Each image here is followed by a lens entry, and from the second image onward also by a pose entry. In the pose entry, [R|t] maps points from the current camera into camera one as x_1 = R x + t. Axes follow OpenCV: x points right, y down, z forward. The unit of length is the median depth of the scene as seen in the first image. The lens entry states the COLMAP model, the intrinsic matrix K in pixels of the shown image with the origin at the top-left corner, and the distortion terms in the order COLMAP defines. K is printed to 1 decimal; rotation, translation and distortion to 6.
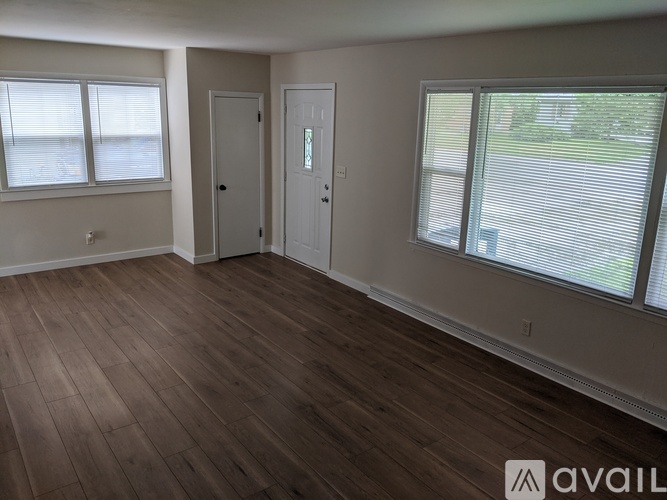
lens RADIAL K [[537.0, 0, 329.7], [0, 537.0, 243.6], [0, 0, 1]] dist [0.014141, -0.027847]
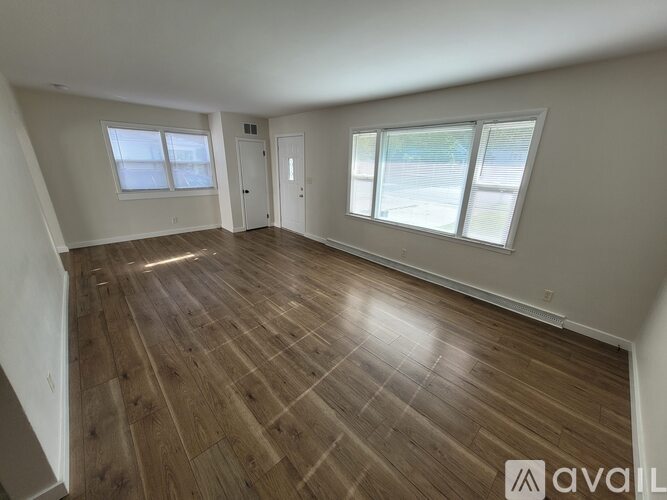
lens RADIAL K [[260.1, 0, 333.2], [0, 260.1, 254.1], [0, 0, 1]] dist [0.006537, 0.000143]
pose [[0.993252, -0.038902, 0.109260, -0.005095], [0.028890, 0.995361, 0.091769, 0.046139], [-0.112323, -0.087993, 0.989768, 0.045596]]
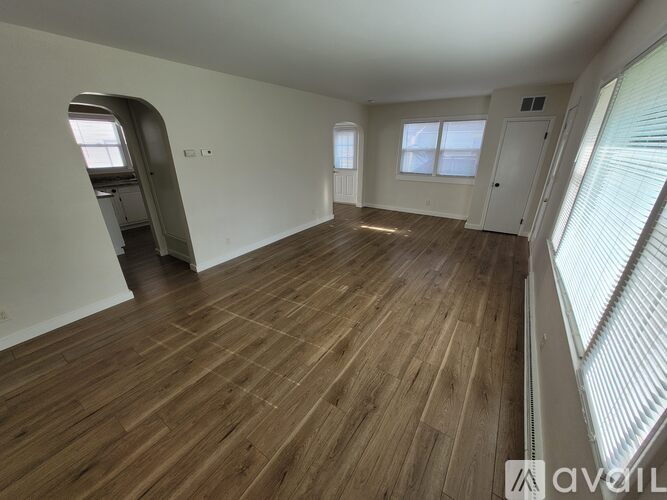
lens RADIAL K [[260.1, 0, 331.8], [0, 260.1, 253.1], [0, 0, 1]] dist [0.006537, 0.000143]
pose [[0.324361, 0.341757, -0.882039, 0.440762], [-0.227453, 0.933274, 0.277965, -0.025845], [0.918180, 0.110462, 0.380451, 0.343889]]
